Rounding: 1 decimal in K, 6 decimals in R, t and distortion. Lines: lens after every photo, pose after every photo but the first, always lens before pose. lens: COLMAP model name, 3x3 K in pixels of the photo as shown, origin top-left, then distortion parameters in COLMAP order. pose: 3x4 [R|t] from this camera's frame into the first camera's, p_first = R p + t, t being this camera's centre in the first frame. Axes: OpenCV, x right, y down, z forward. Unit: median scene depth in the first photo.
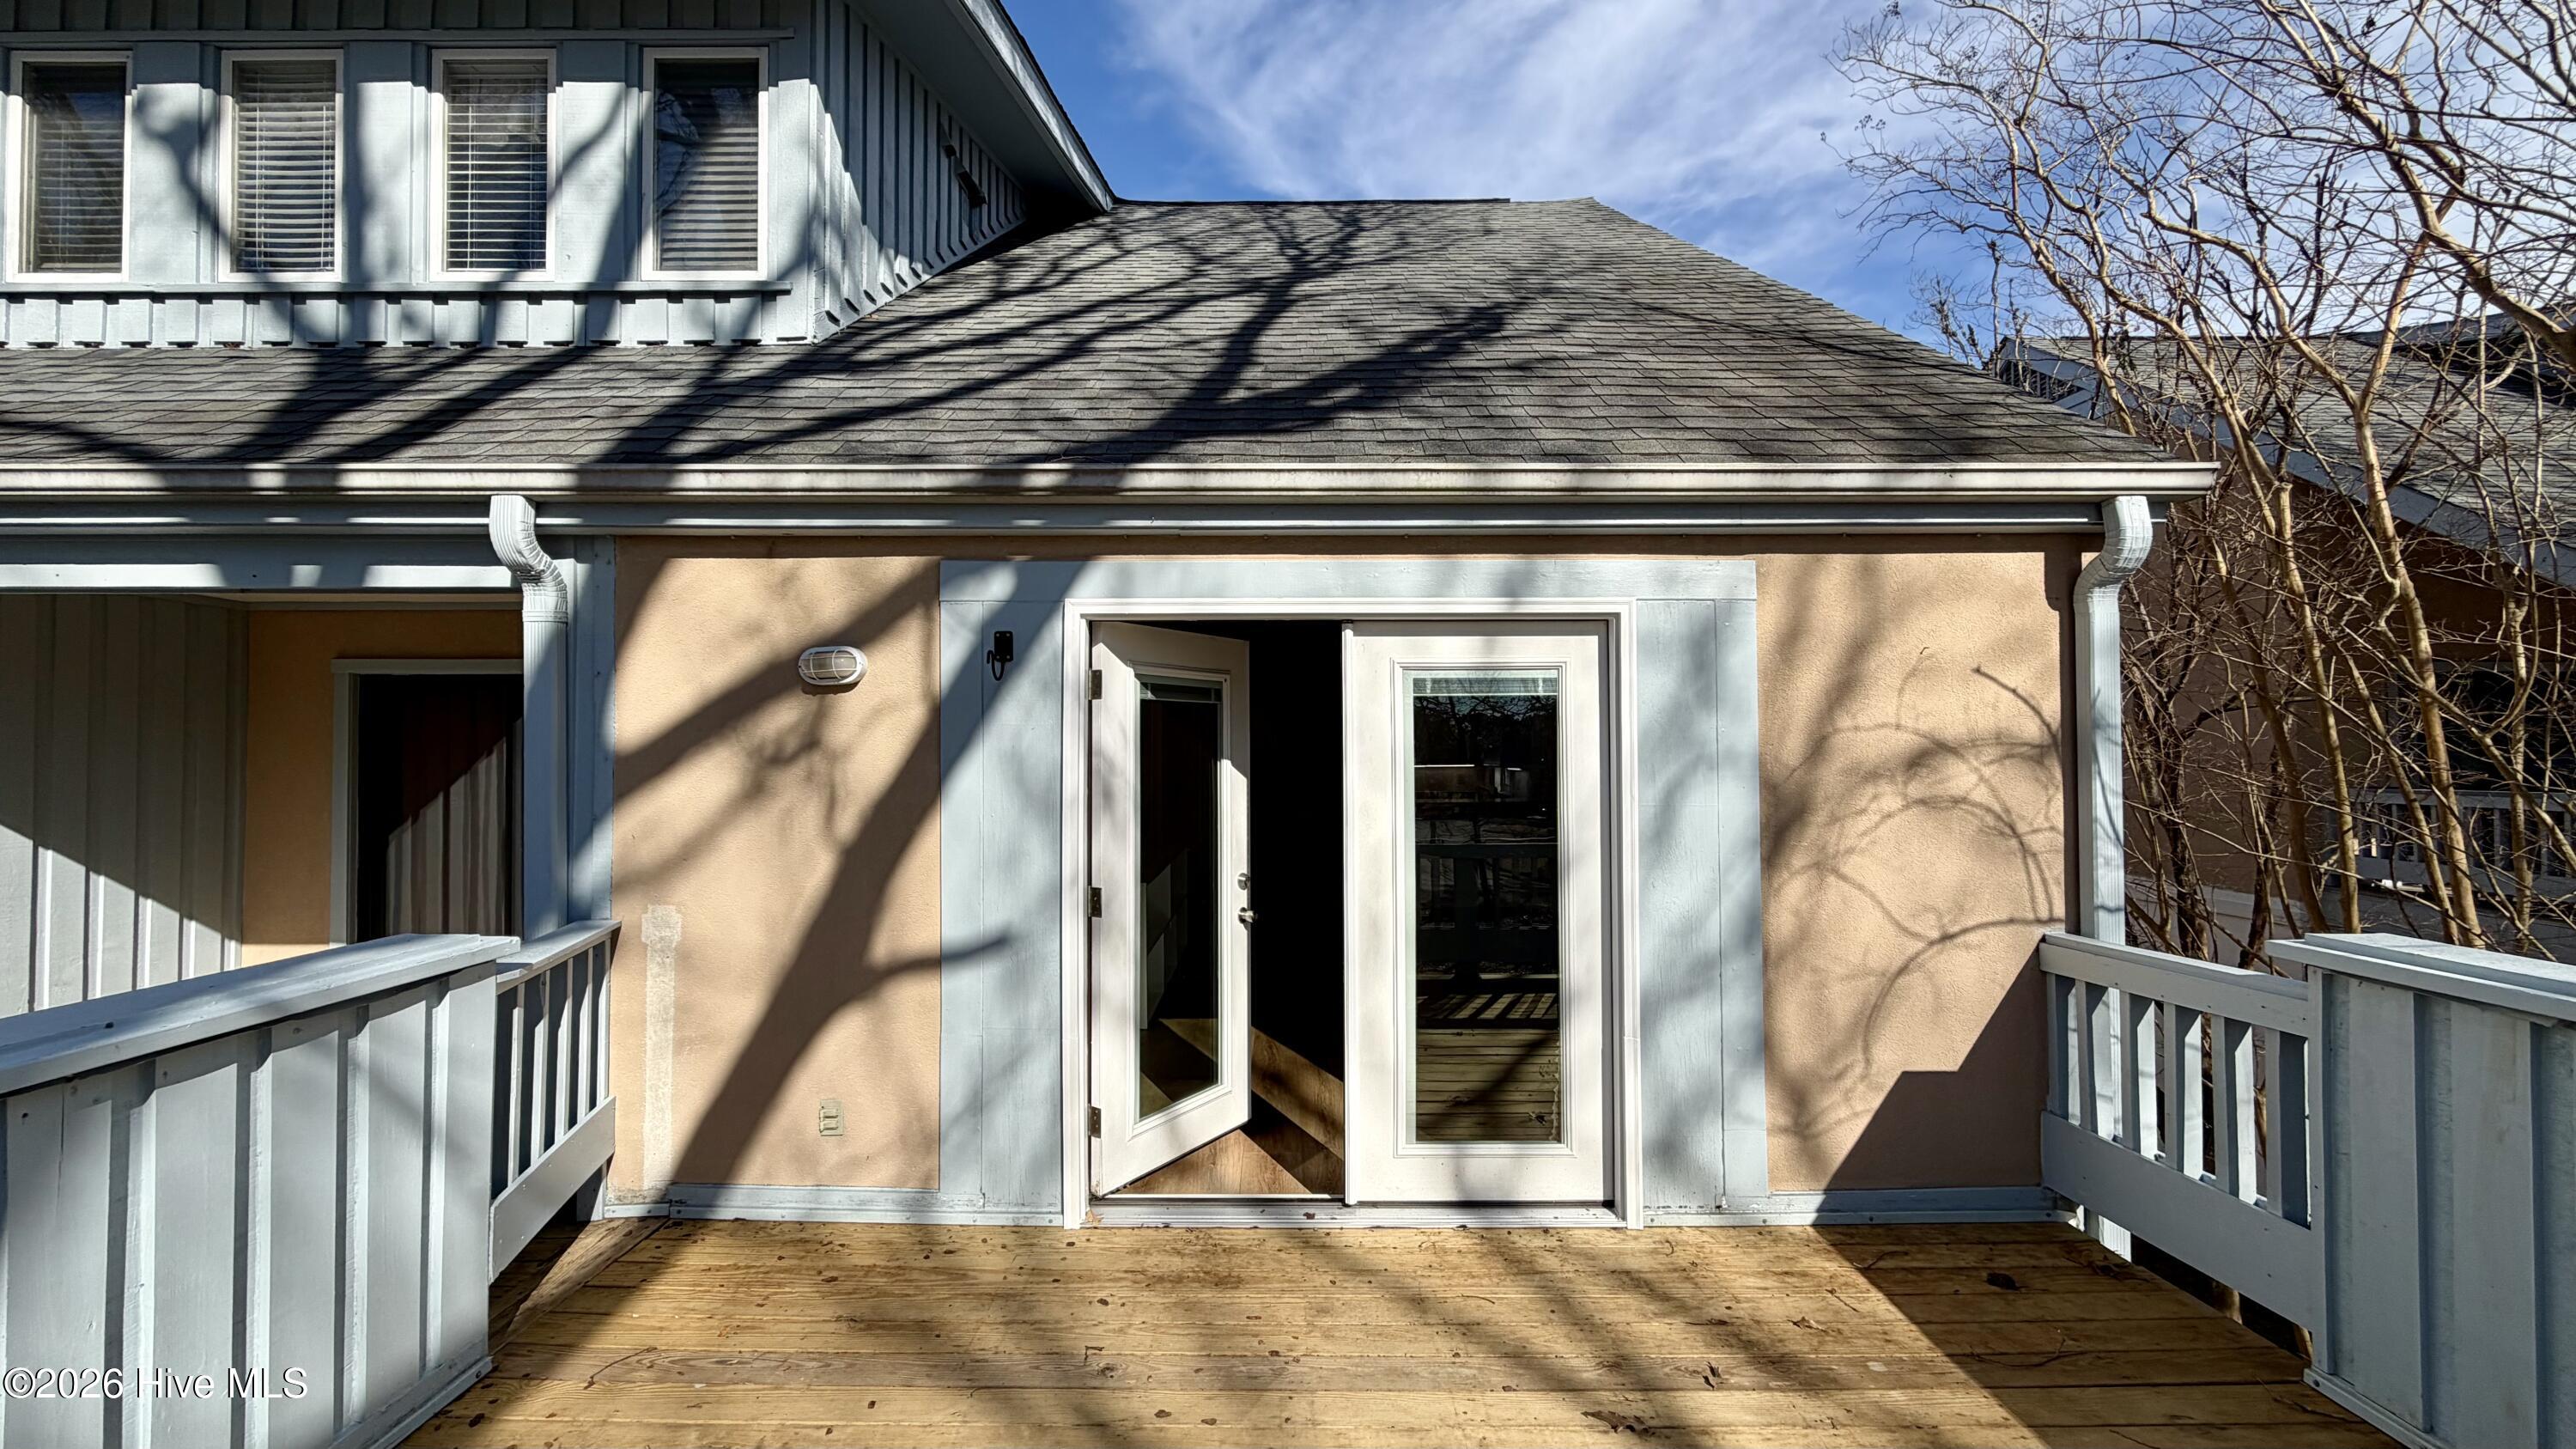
lens RADIAL K [[1018.8, 0, 1282.0], [0, 1018.8, 725.8], [0, 0, 1]] dist [0.000242, -0.000193]
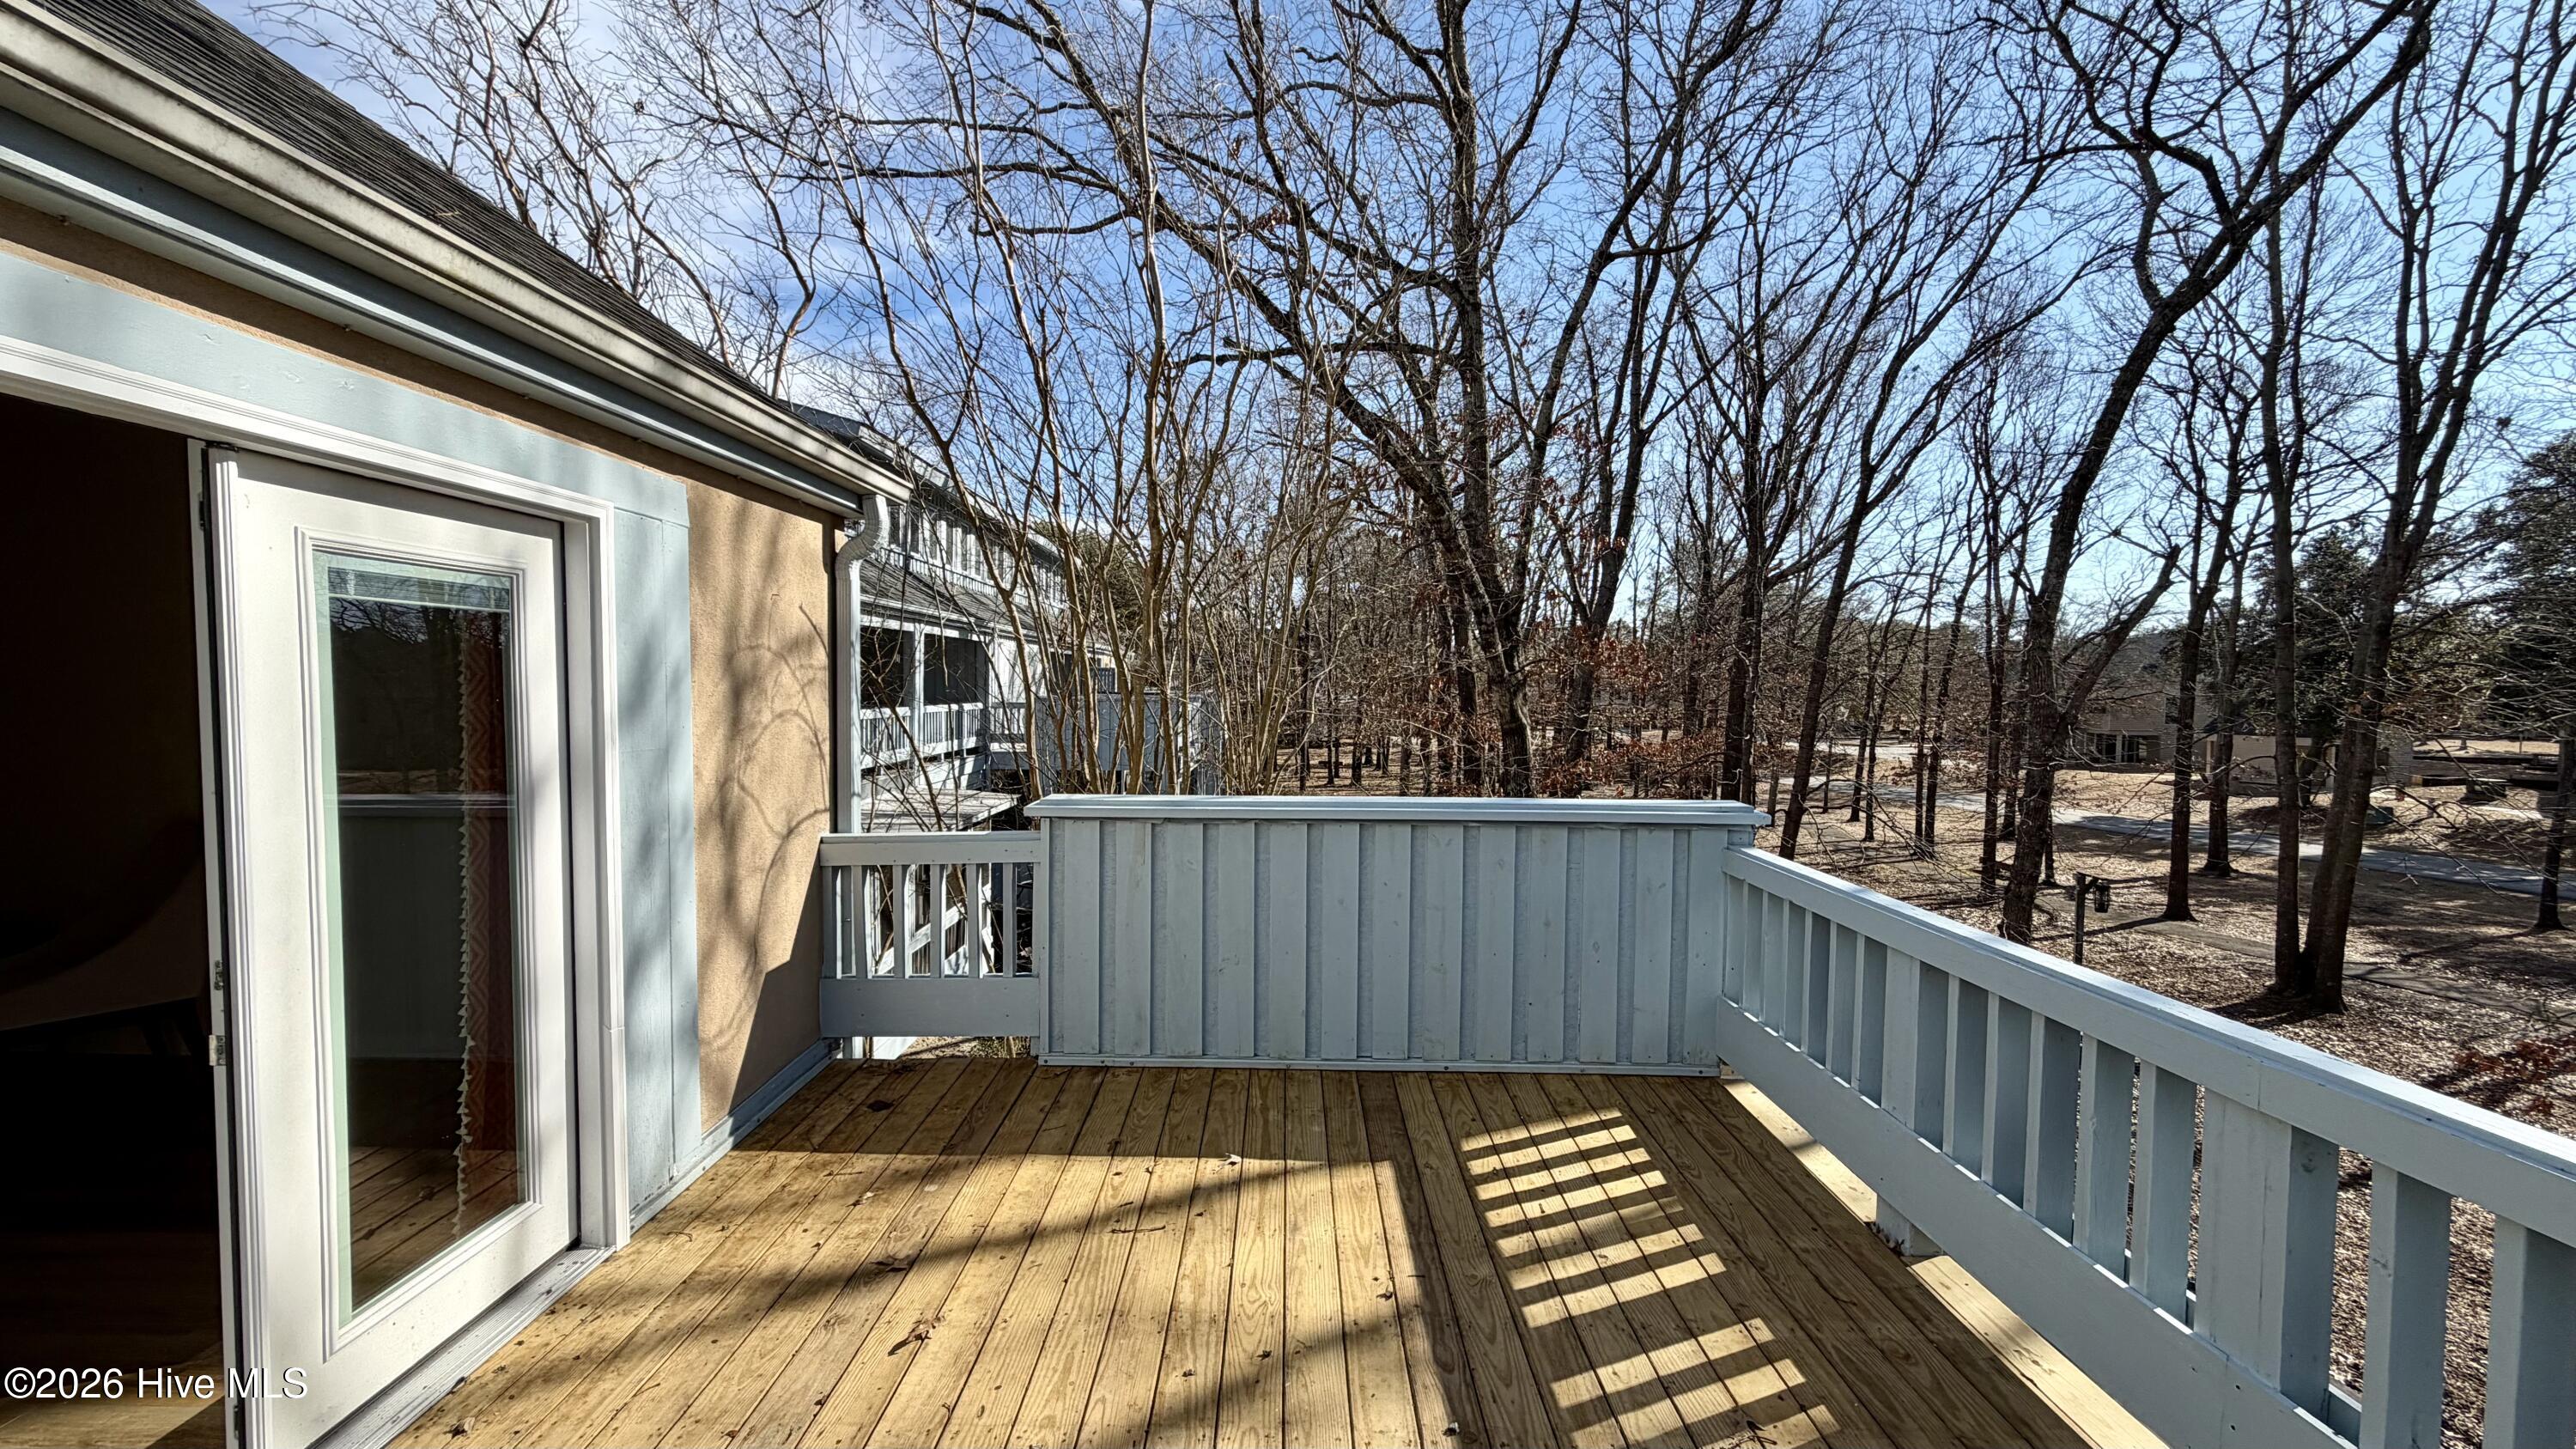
lens RADIAL K [[1020.7, 0, 1277.1], [0, 1020.7, 724.5], [0, 0, 1]] dist [-0.002586, -0.000395]
pose [[0.005031, -0.037950, 0.999267, -0.479904], [-0.045301, 0.998245, 0.038139, -0.002744], [-0.998961, -0.045460, 0.003303, 0.453078]]
